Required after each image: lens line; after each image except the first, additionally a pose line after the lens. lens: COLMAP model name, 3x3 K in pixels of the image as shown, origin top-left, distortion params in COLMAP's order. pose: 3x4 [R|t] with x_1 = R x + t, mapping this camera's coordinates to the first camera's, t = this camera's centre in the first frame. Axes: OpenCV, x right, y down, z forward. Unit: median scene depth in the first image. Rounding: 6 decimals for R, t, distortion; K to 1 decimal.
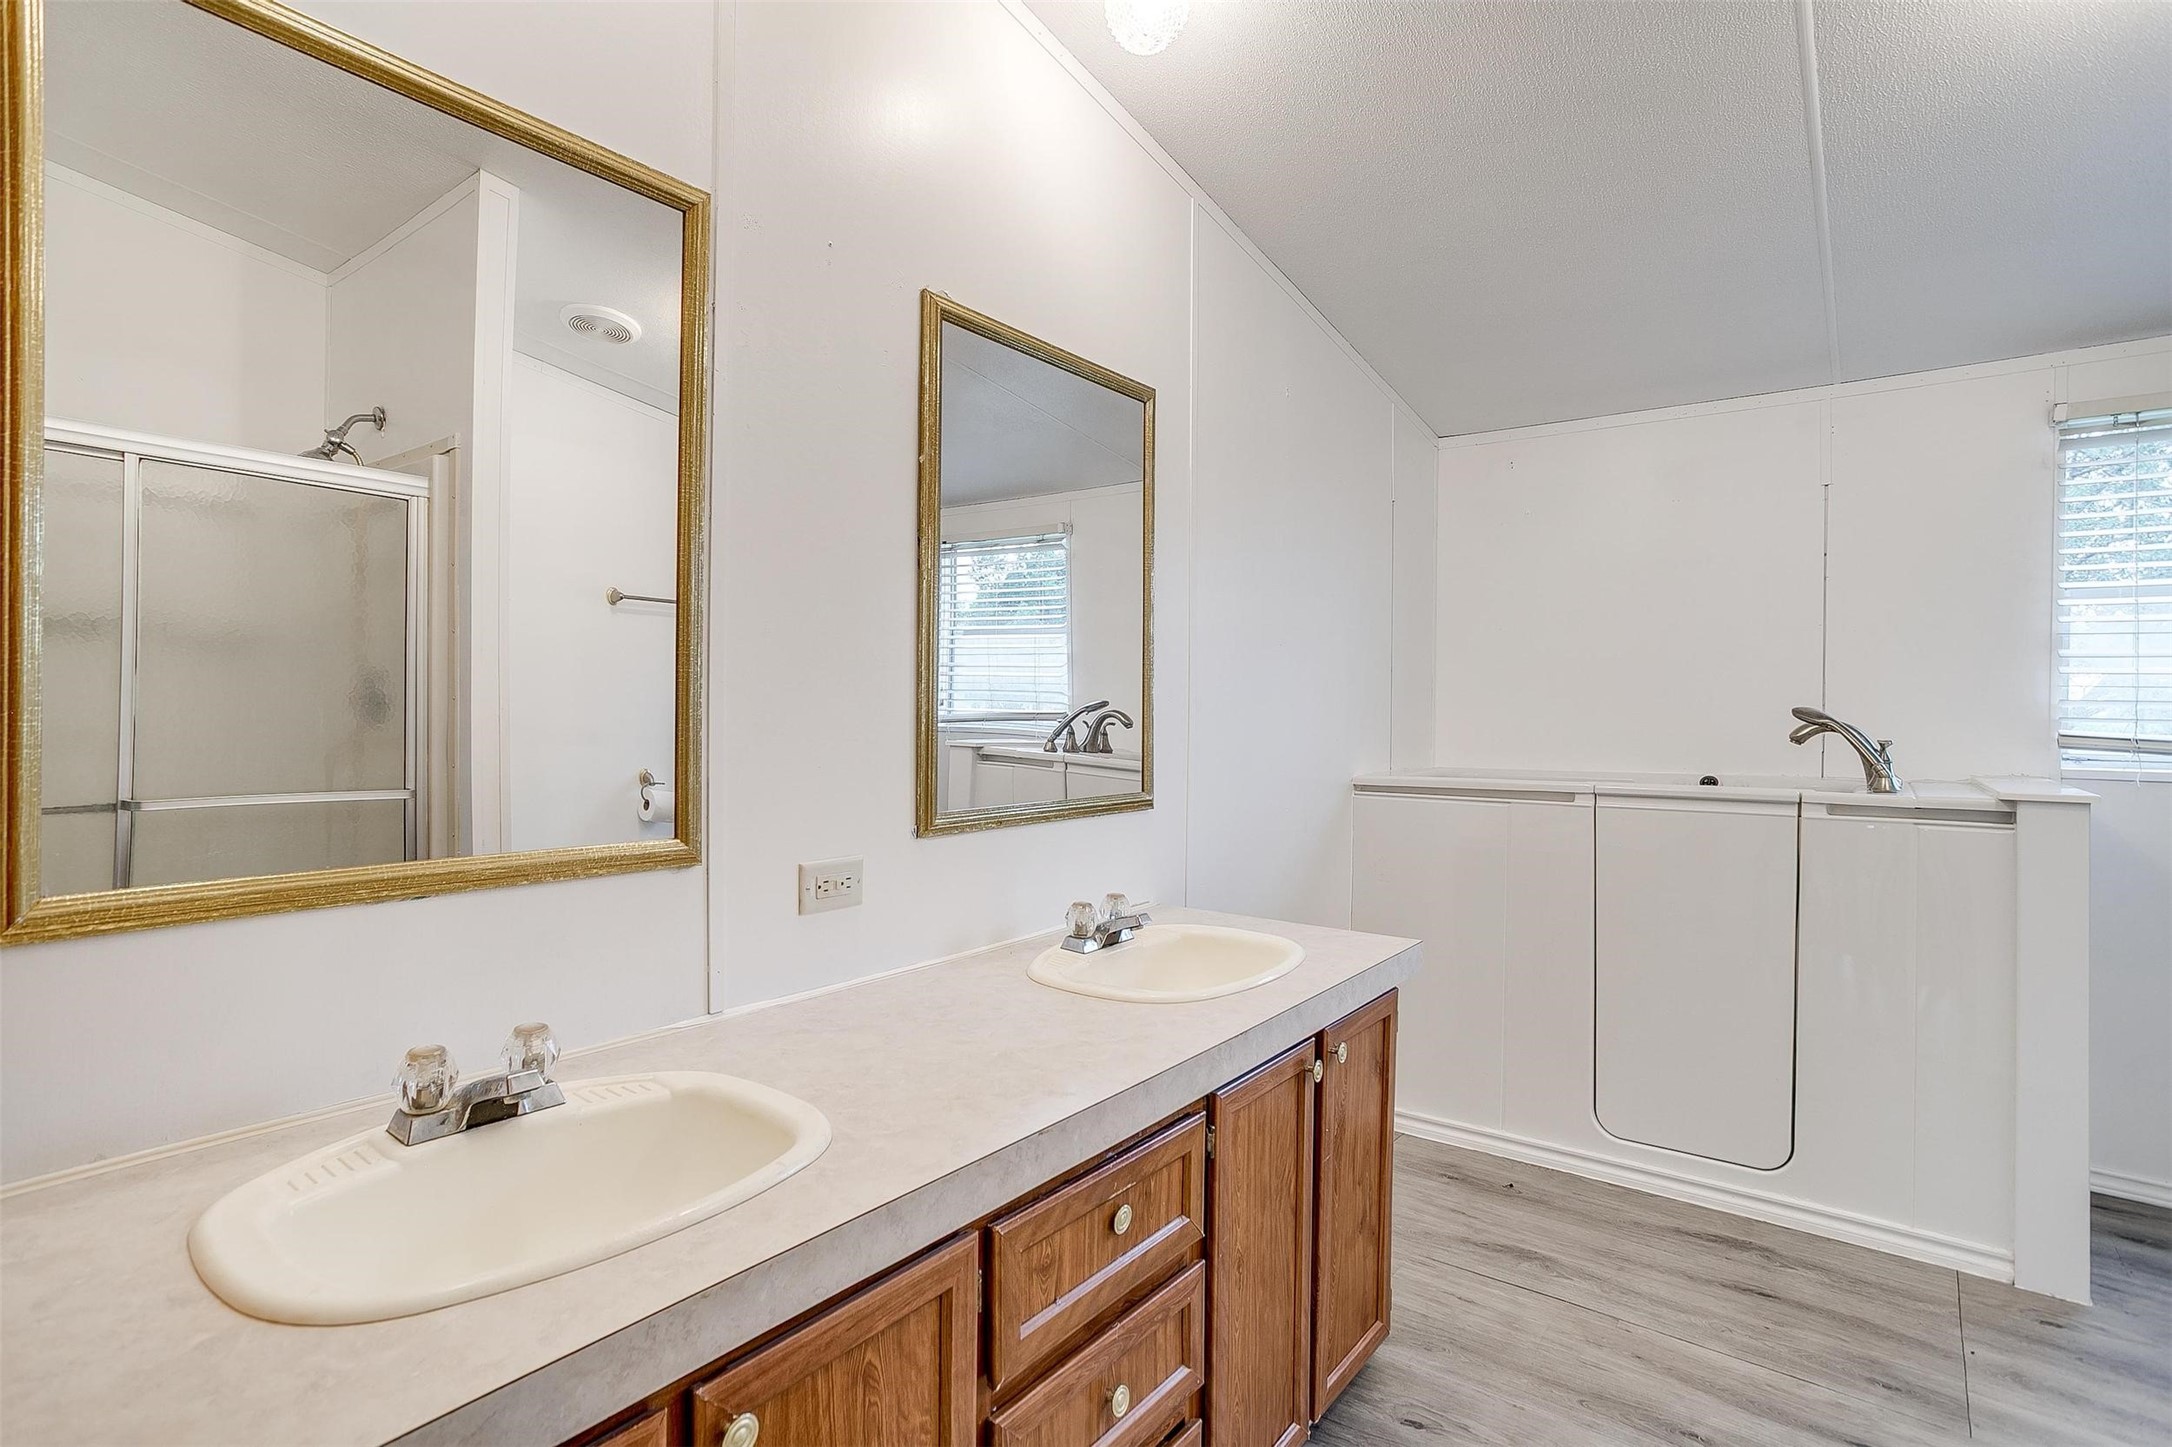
lens RADIAL K [[1087.4, 0, 1055.7], [0, 1087.4, 717.3], [0, 0, 1]] dist [-0.052602, 0.030152]
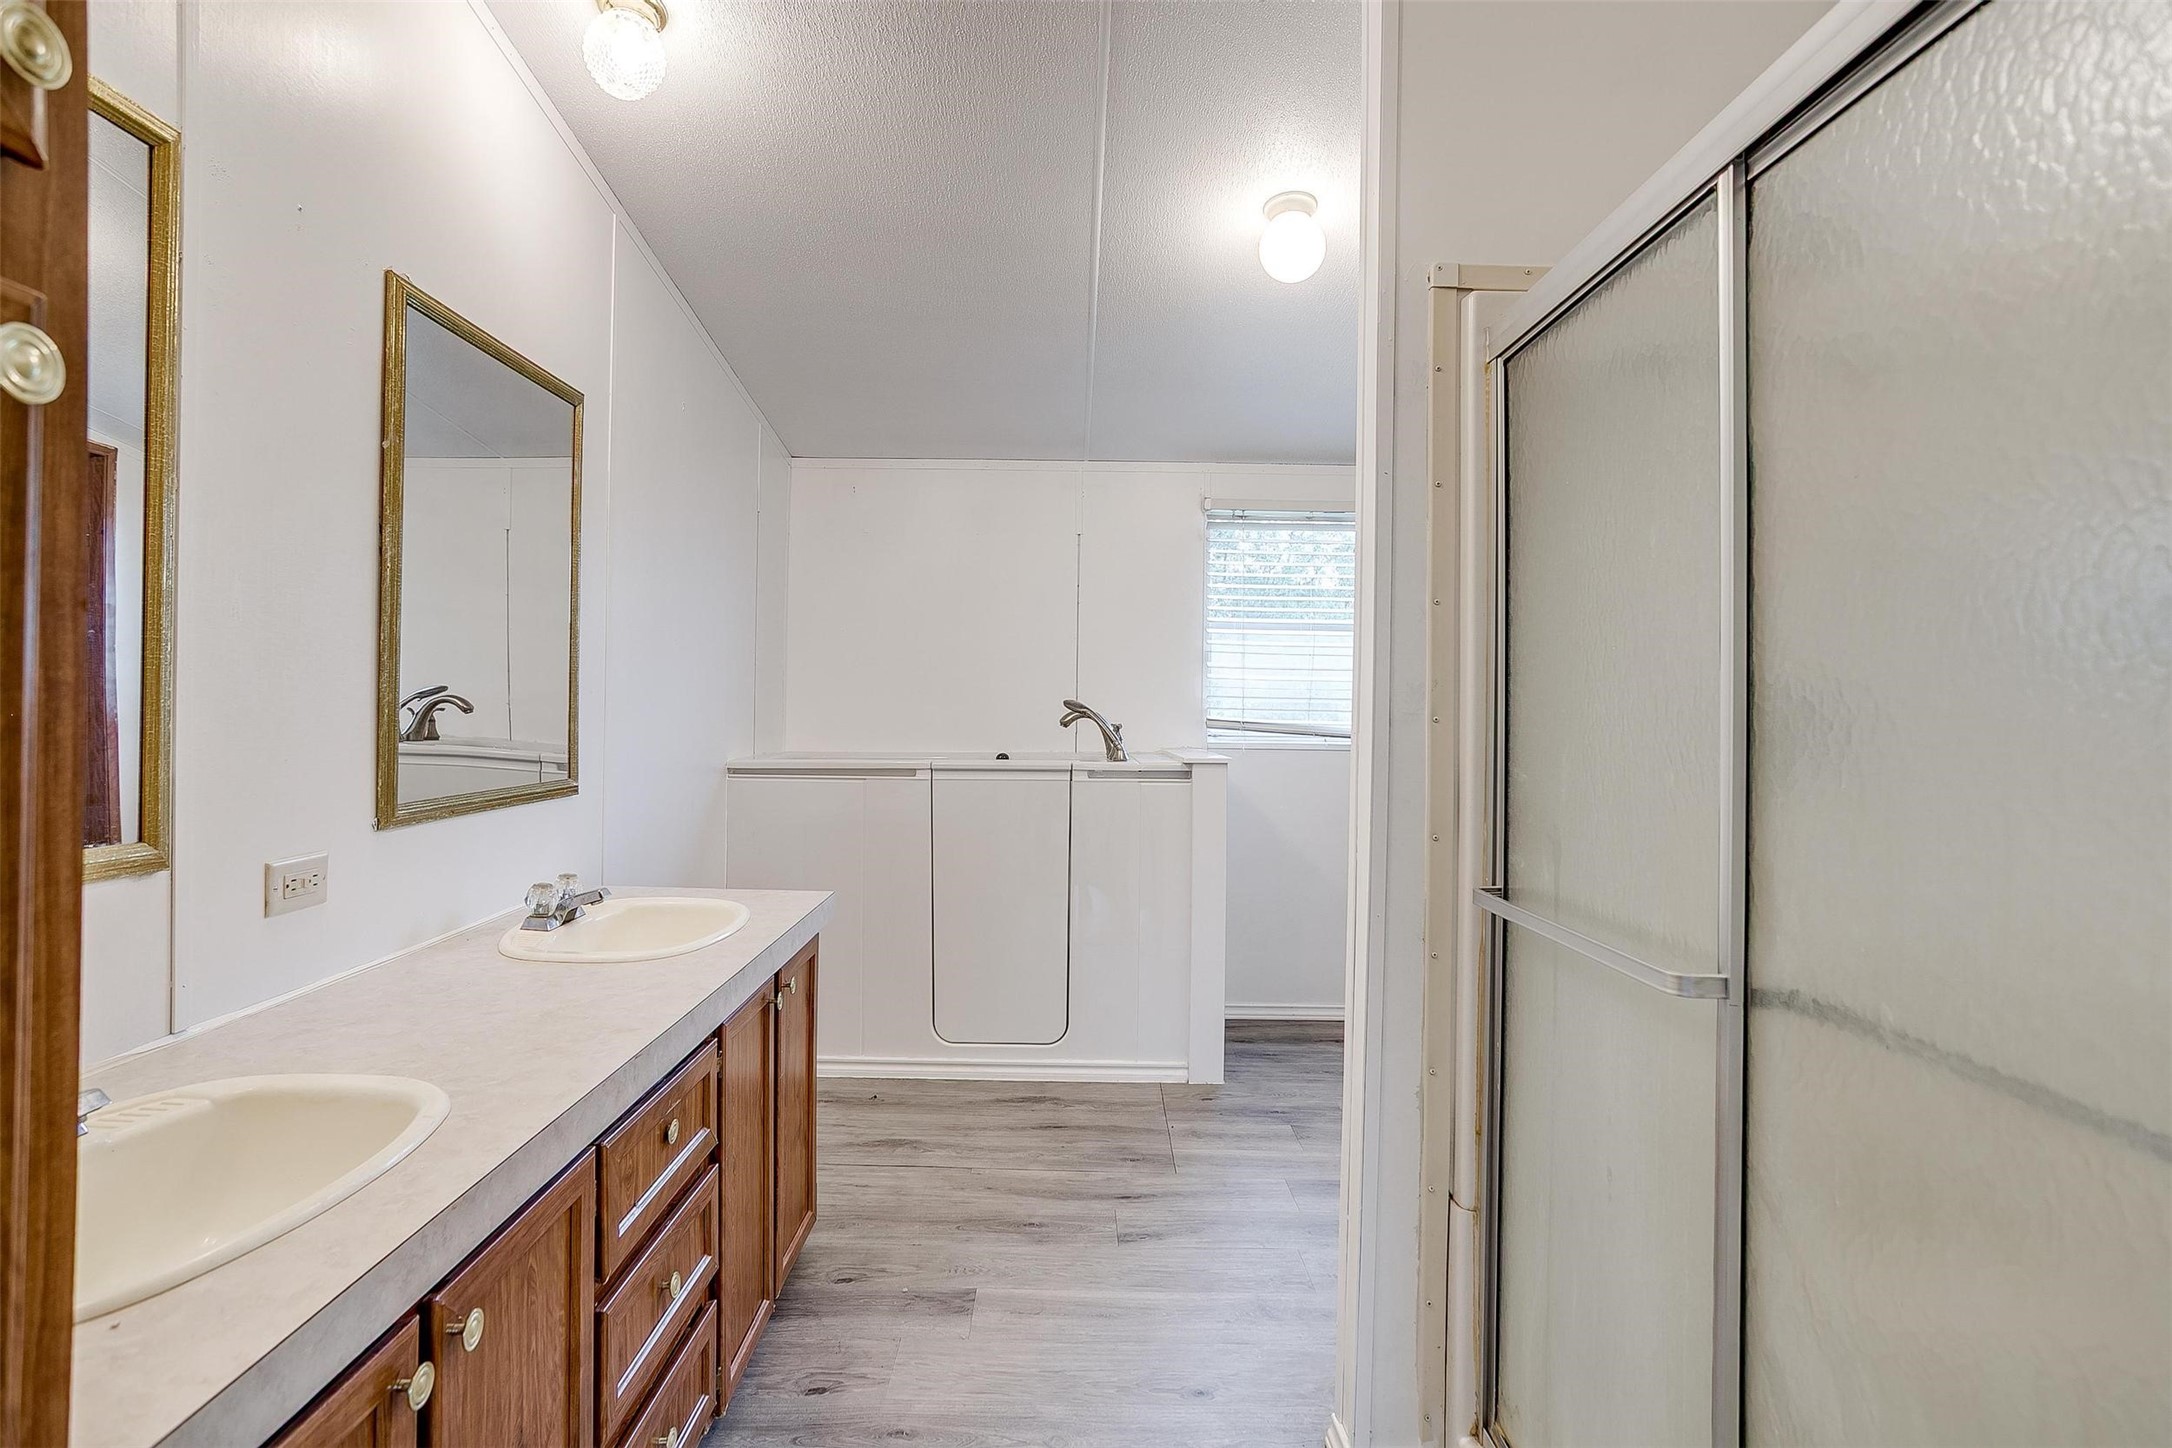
lens RADIAL K [[1073.5, 0, 1081.8], [0, 1073.5, 707.8], [0, 0, 1]] dist [-0.051699, 0.030059]
pose [[0.787850, 0.000820, 0.615866, -0.186603], [-0.002485, 0.999995, 0.001847, -0.002705], [-0.615862, -0.002986, 0.787848, -0.121580]]
